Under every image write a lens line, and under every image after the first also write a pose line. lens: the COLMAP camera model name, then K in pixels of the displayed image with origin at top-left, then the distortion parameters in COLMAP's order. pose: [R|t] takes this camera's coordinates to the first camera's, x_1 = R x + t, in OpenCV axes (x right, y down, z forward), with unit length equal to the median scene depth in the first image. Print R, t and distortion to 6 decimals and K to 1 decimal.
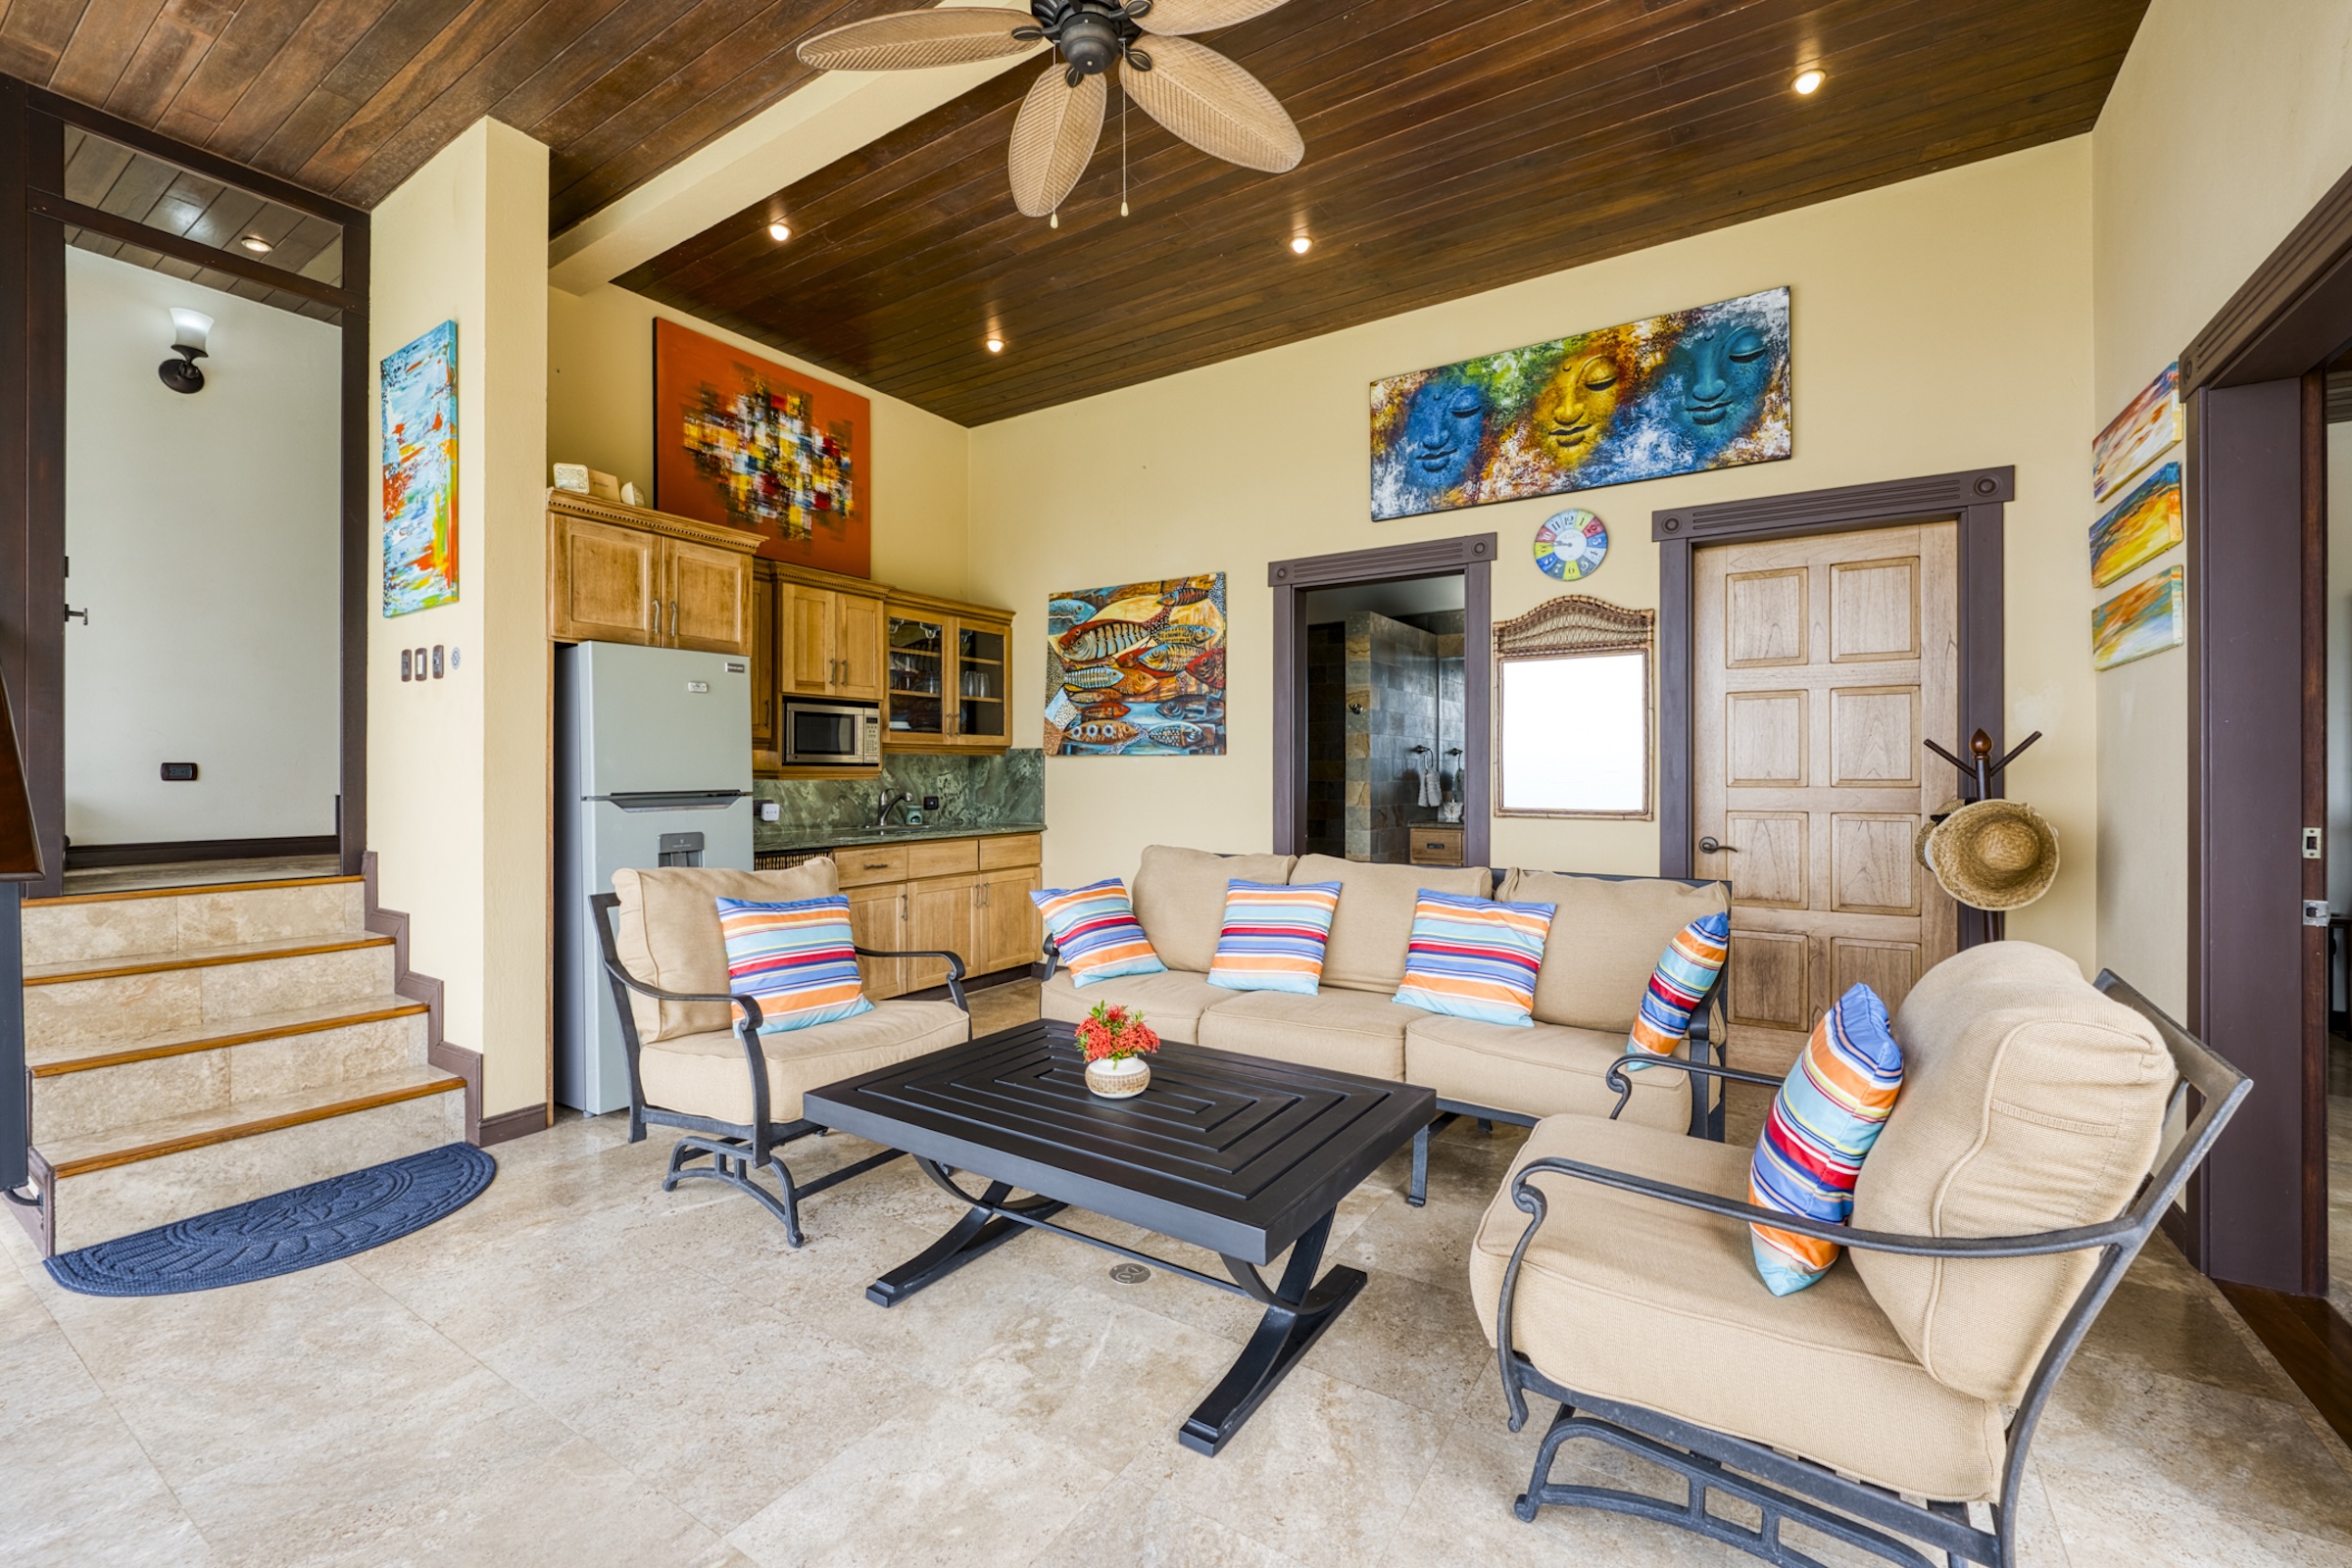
lens RADIAL K [[965.4, 0, 1169.8], [0, 965.4, 775.4], [0, 0, 1]] dist [-0.000721, -0.000117]
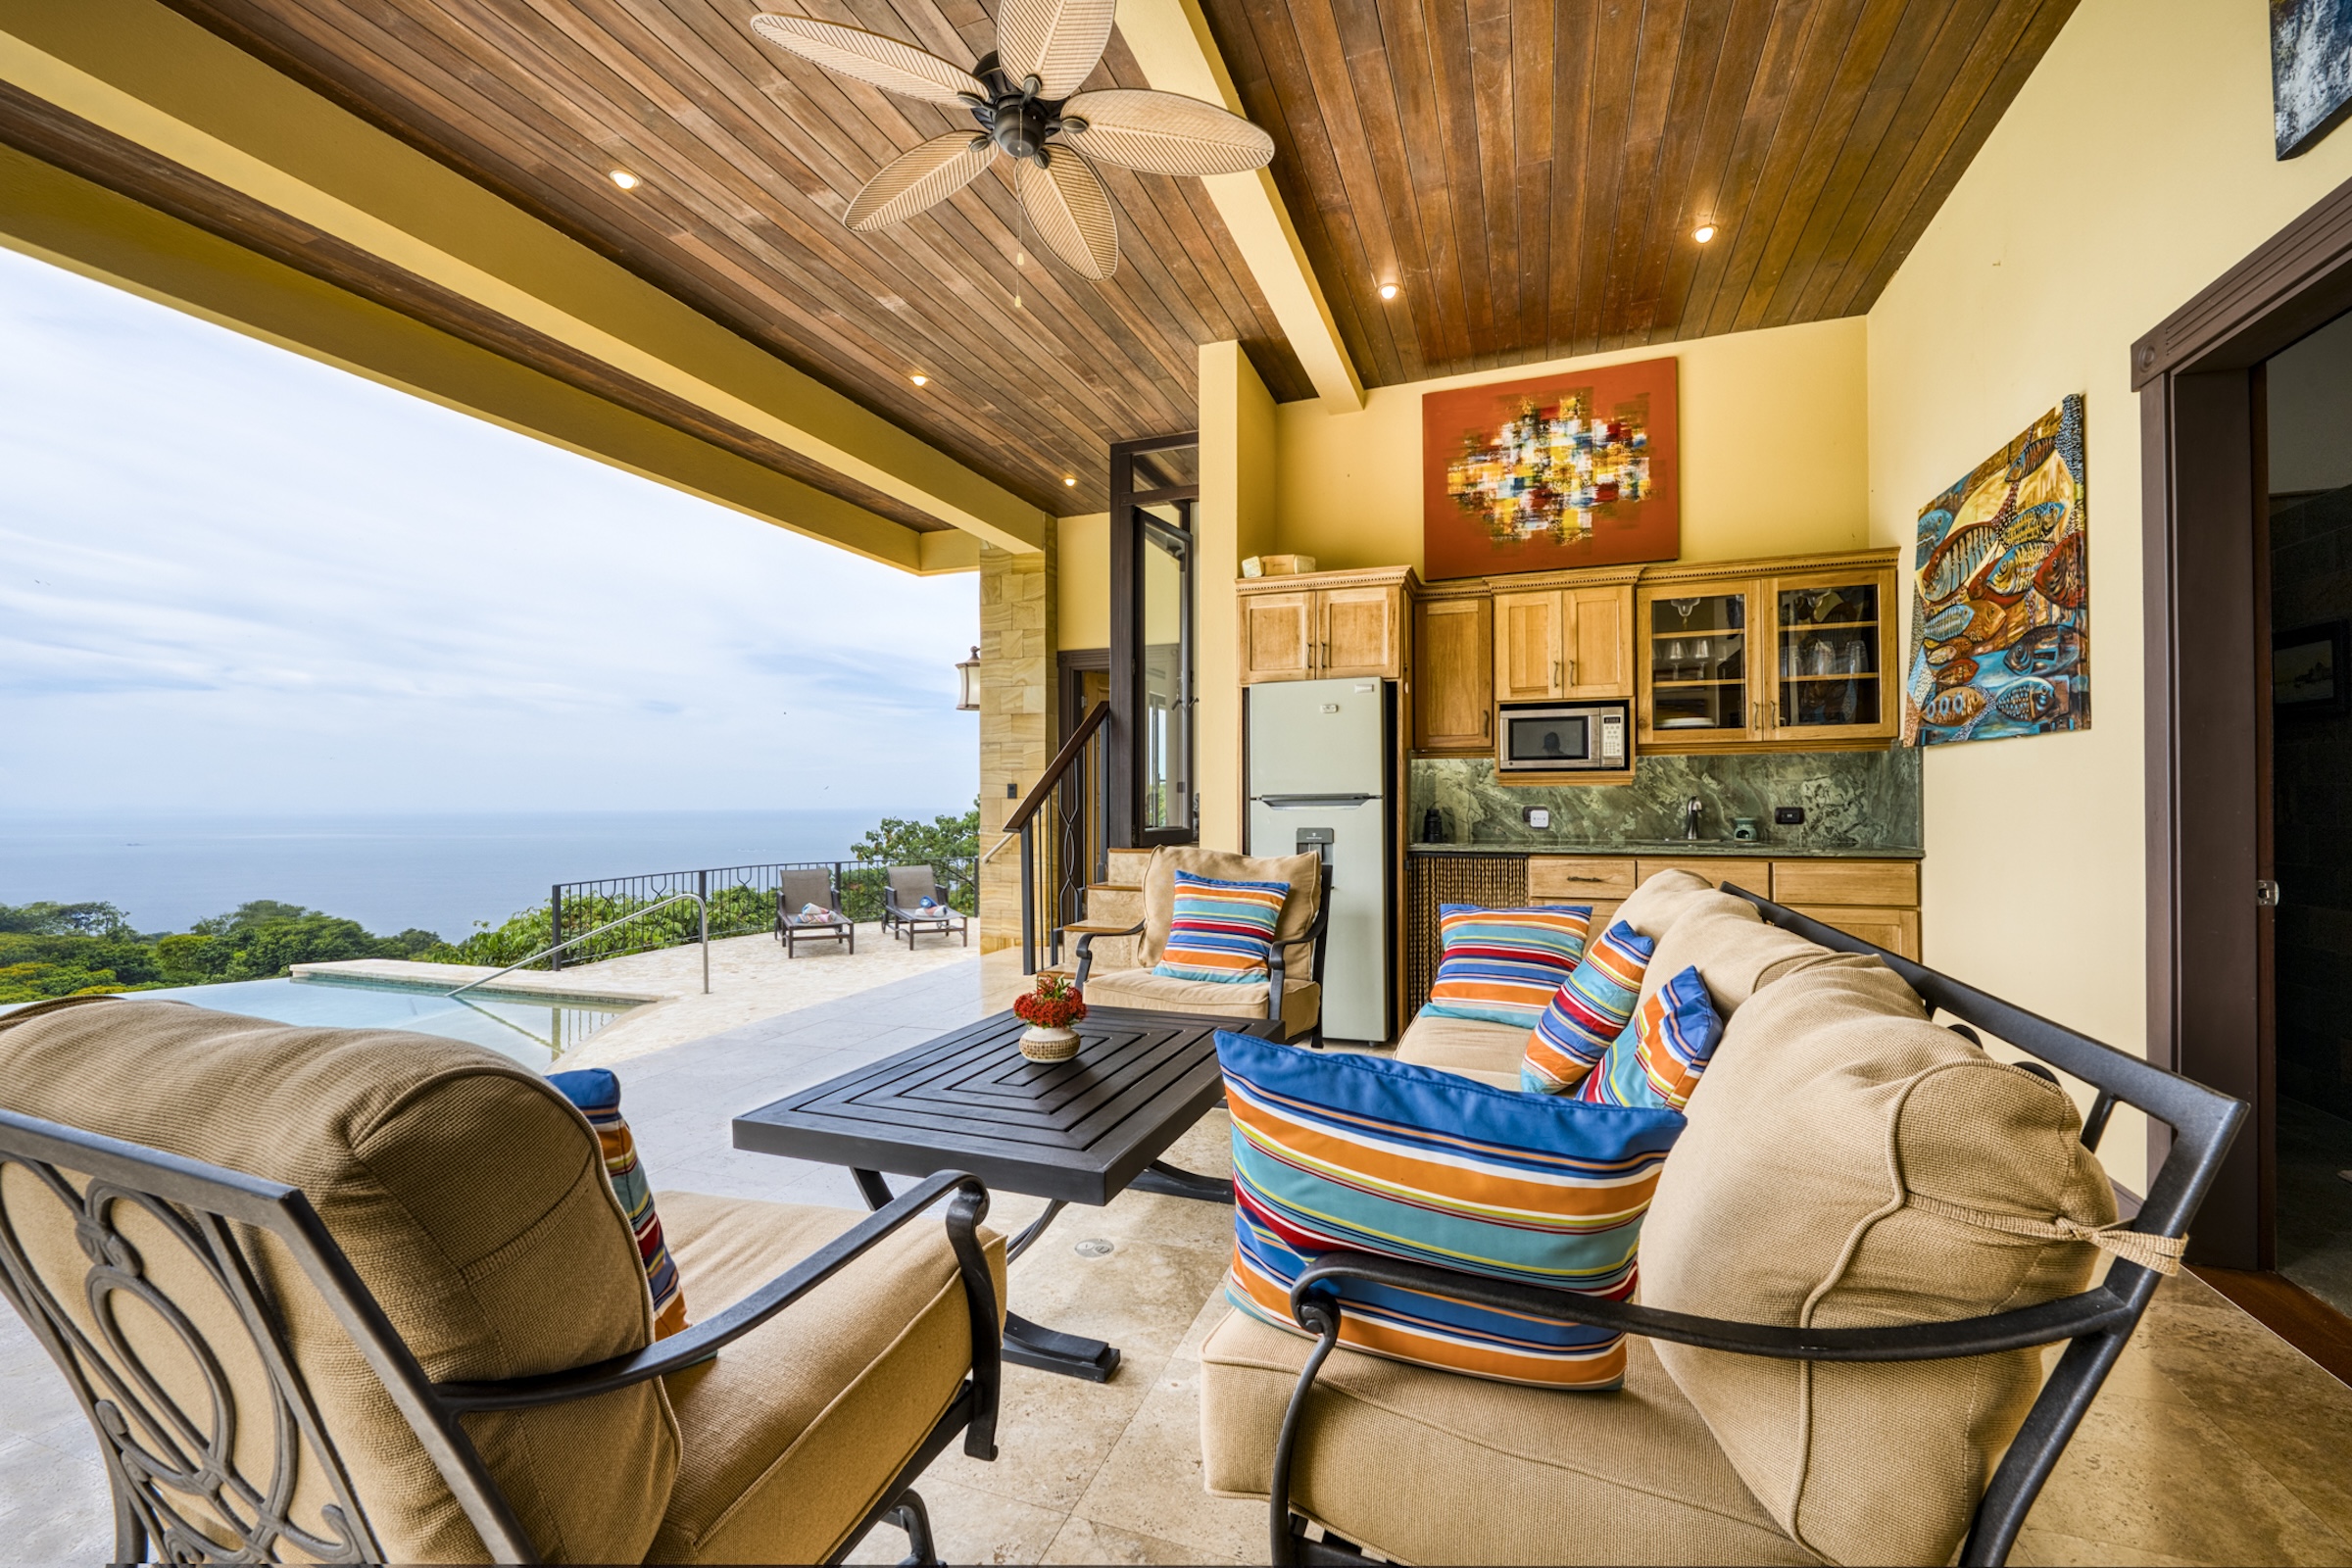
lens RADIAL K [[954.2, 0, 1216.4], [0, 954.2, 792.6], [0, 0, 1]] dist [-0.001209, -0.000468]
pose [[0.250081, -0.009106, -0.968182, 0.463386], [0.004150, 0.999957, -0.008333, 0.017008], [0.968216, -0.001934, 0.250108, 0.408486]]
